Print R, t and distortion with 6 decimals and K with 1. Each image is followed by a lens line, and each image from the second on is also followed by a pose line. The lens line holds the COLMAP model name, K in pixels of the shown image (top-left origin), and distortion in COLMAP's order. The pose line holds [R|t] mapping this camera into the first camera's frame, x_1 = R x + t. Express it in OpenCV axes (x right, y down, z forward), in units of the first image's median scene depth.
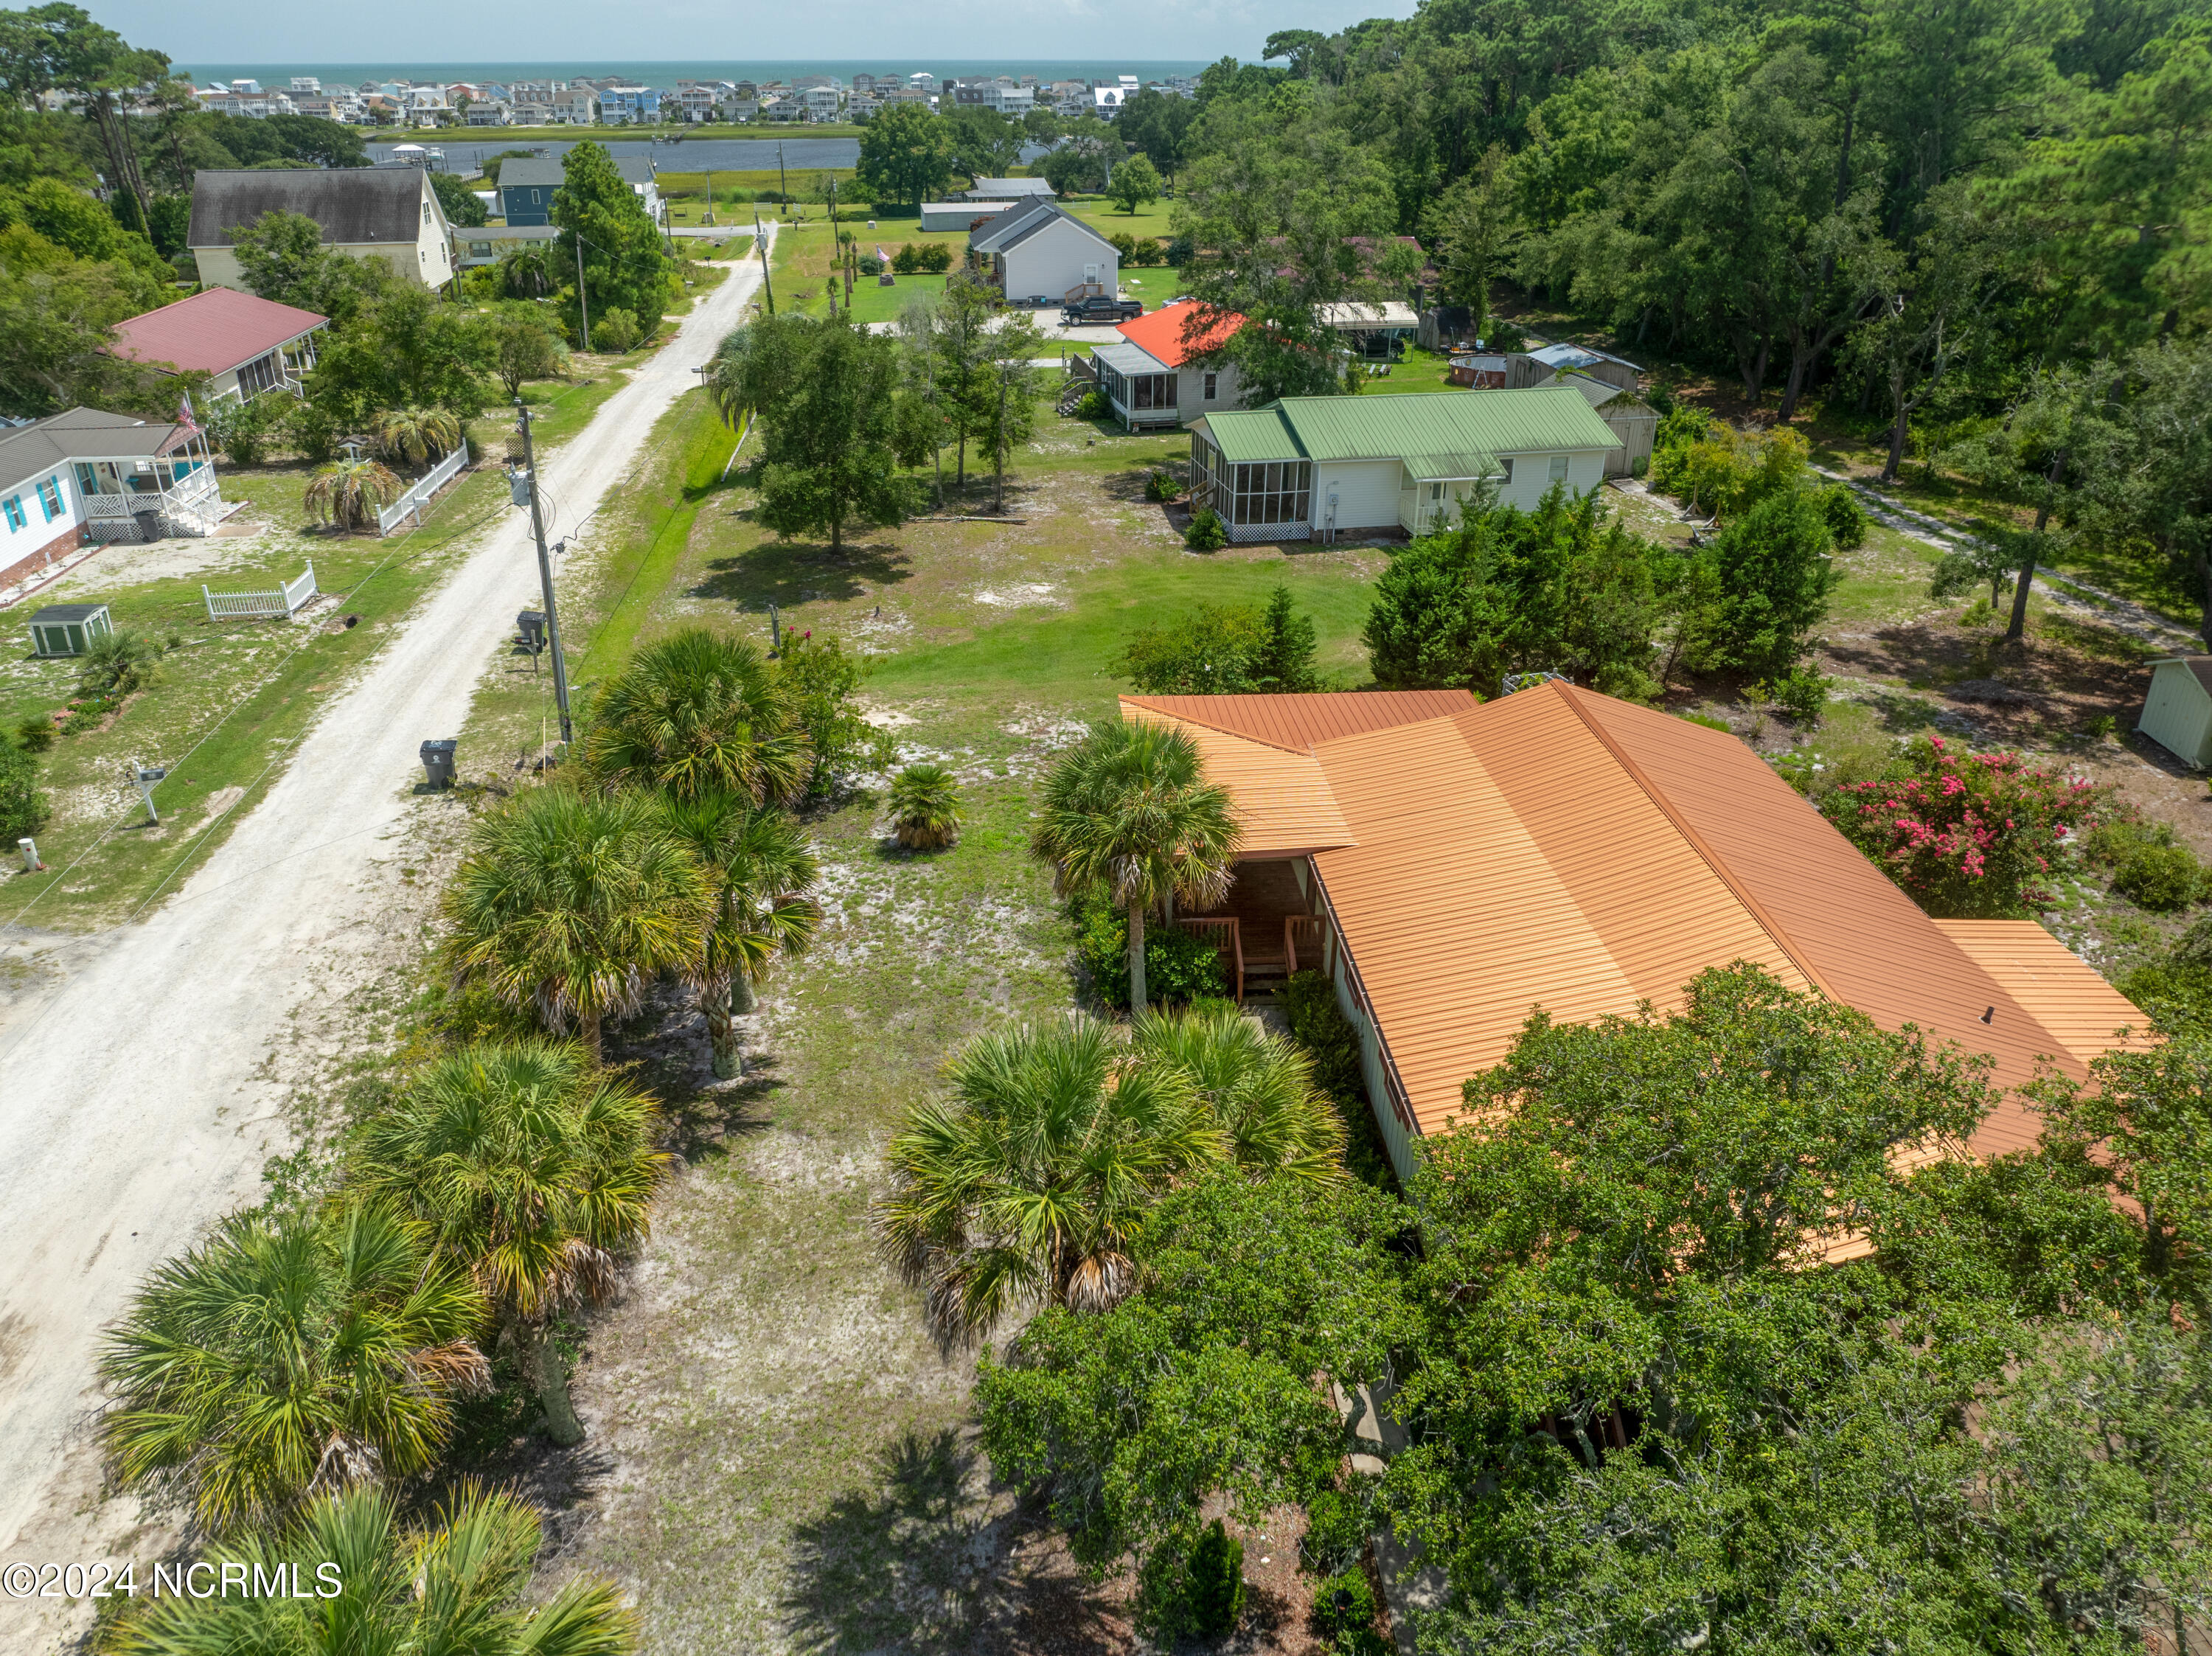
lens RADIAL K [[1558.2, 0, 1102.7], [0, 1558.2, 823.5], [0, 0, 1]] dist [-0.042485, 0.011002]
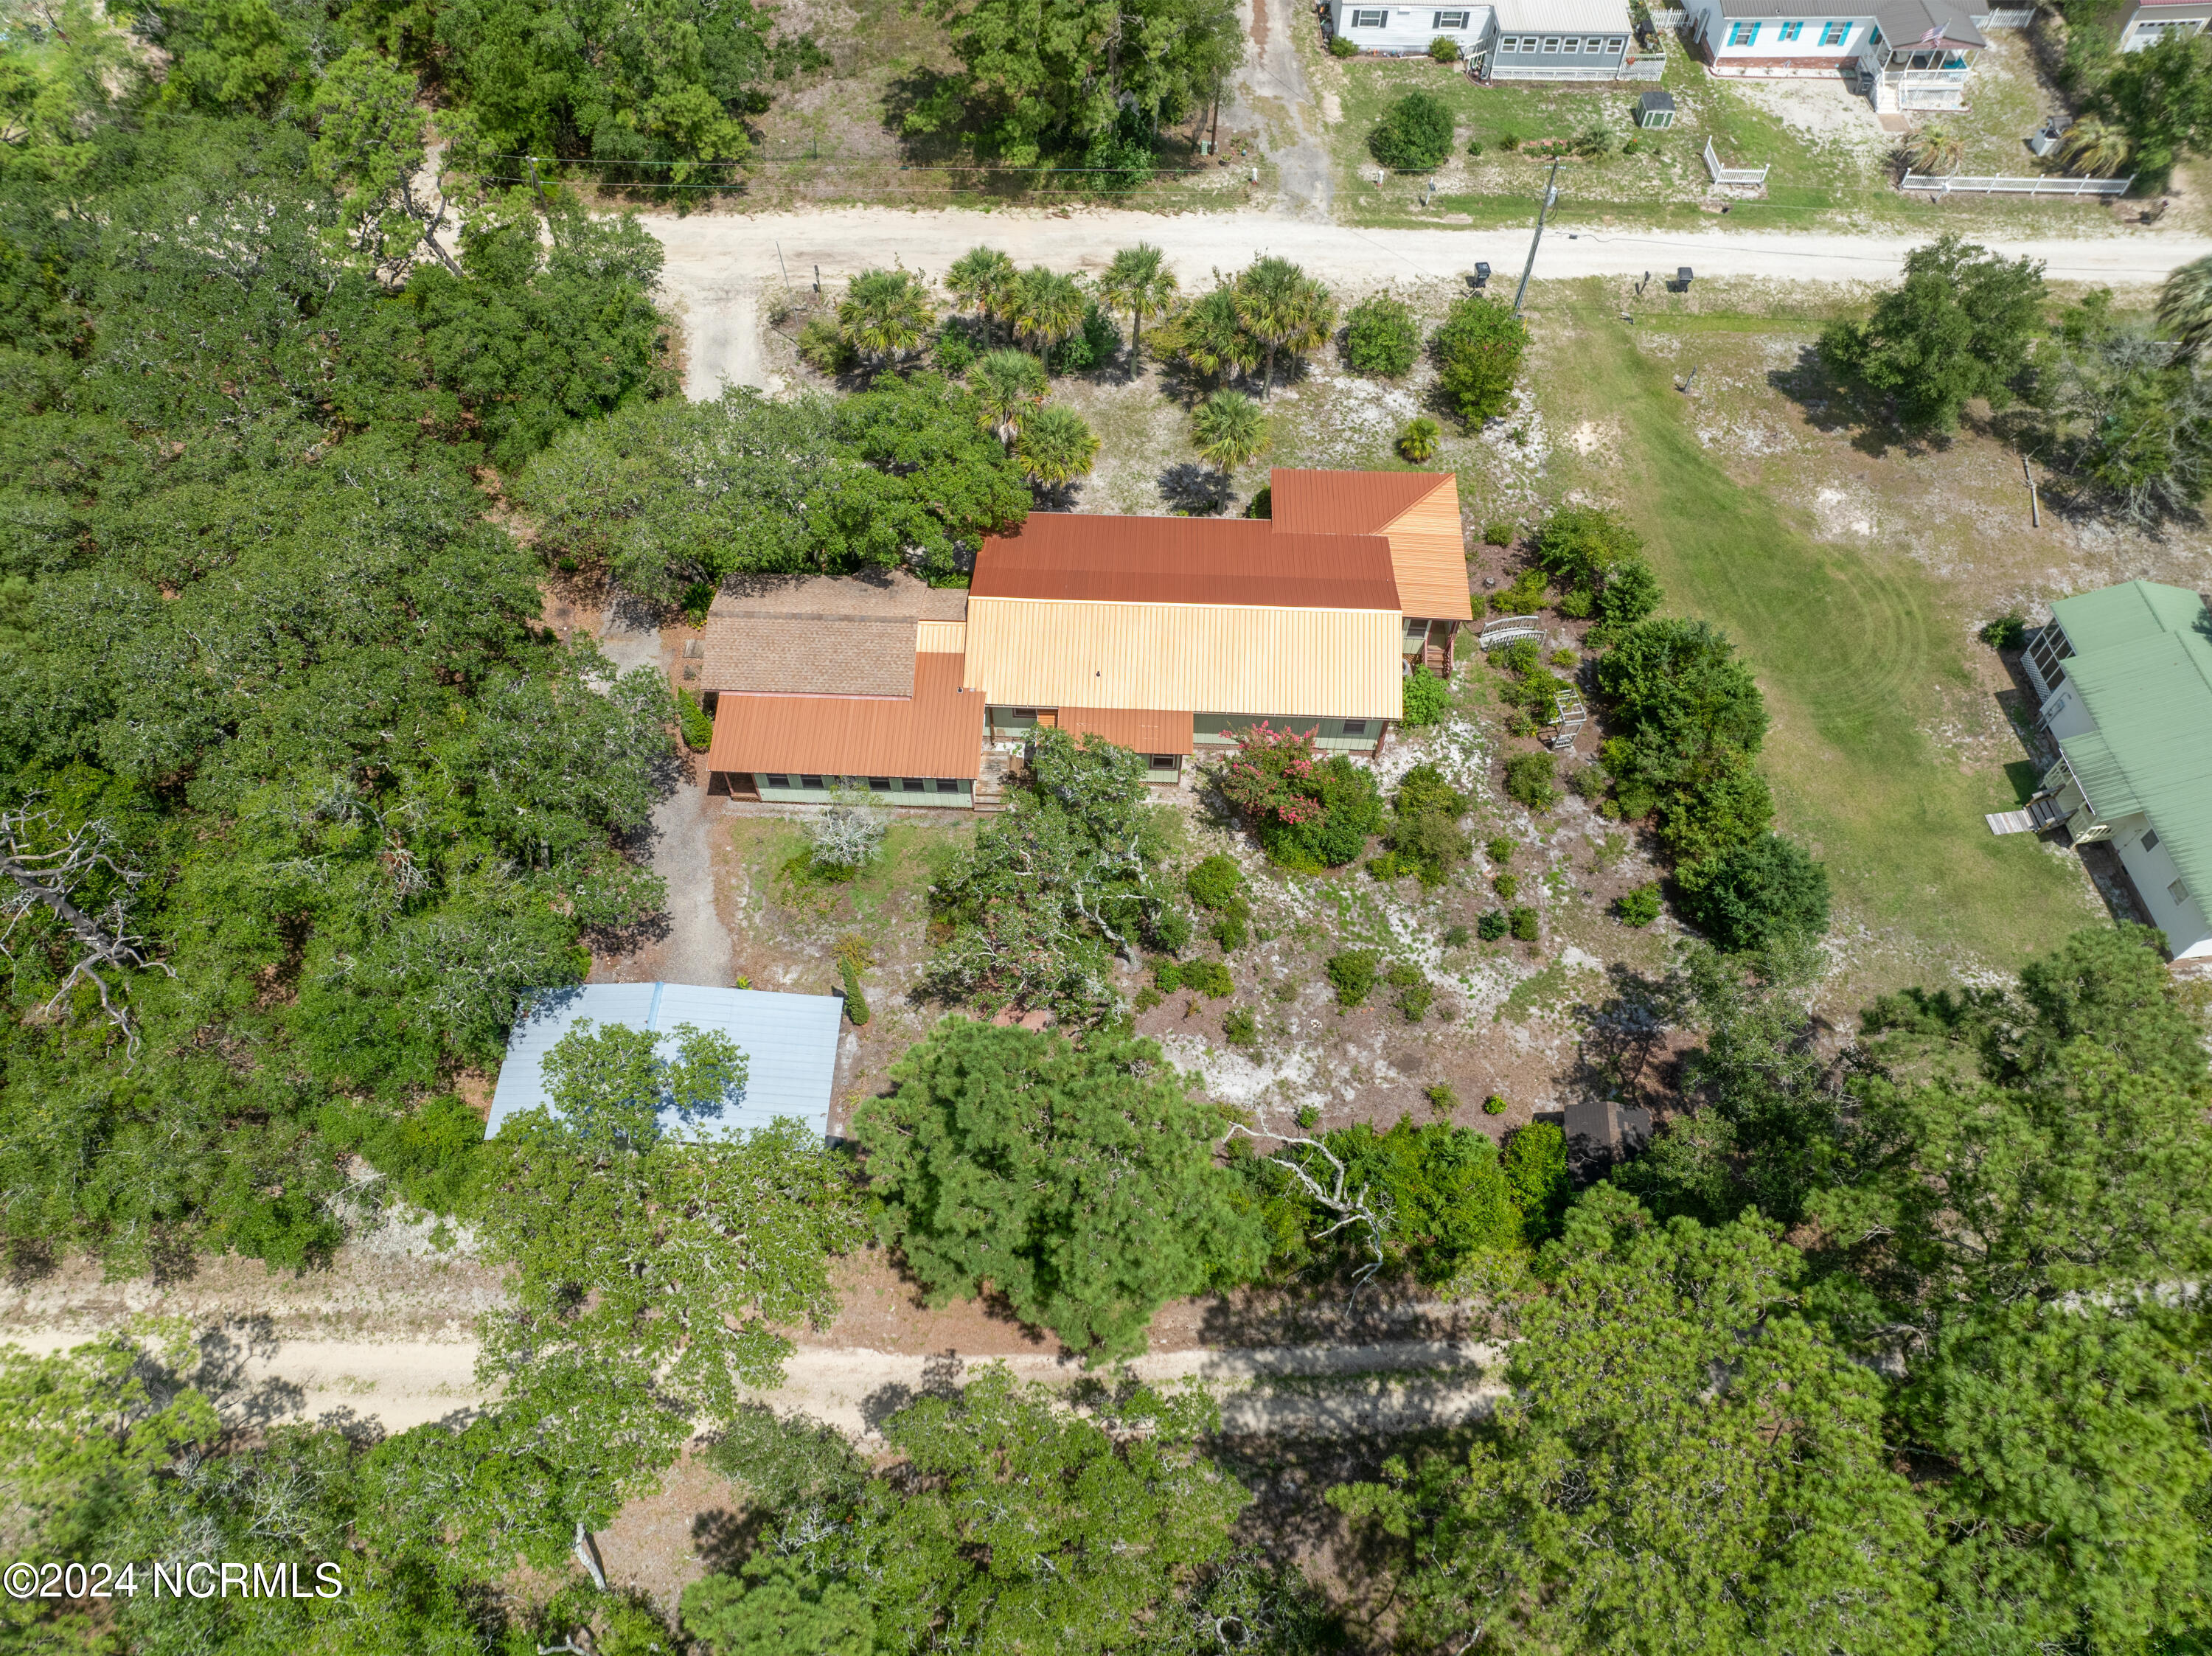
lens RADIAL K [[1558.9, 0, 1105.1], [0, 1558.9, 823.0], [0, 0, 1]] dist [-0.035551, -0.003556]
pose [[-0.099260, 0.835520, -0.540420, 0.945803], [-0.448510, 0.447237, 0.773833, -0.770607], [0.888249, 0.319195, 0.330346, 0.096564]]
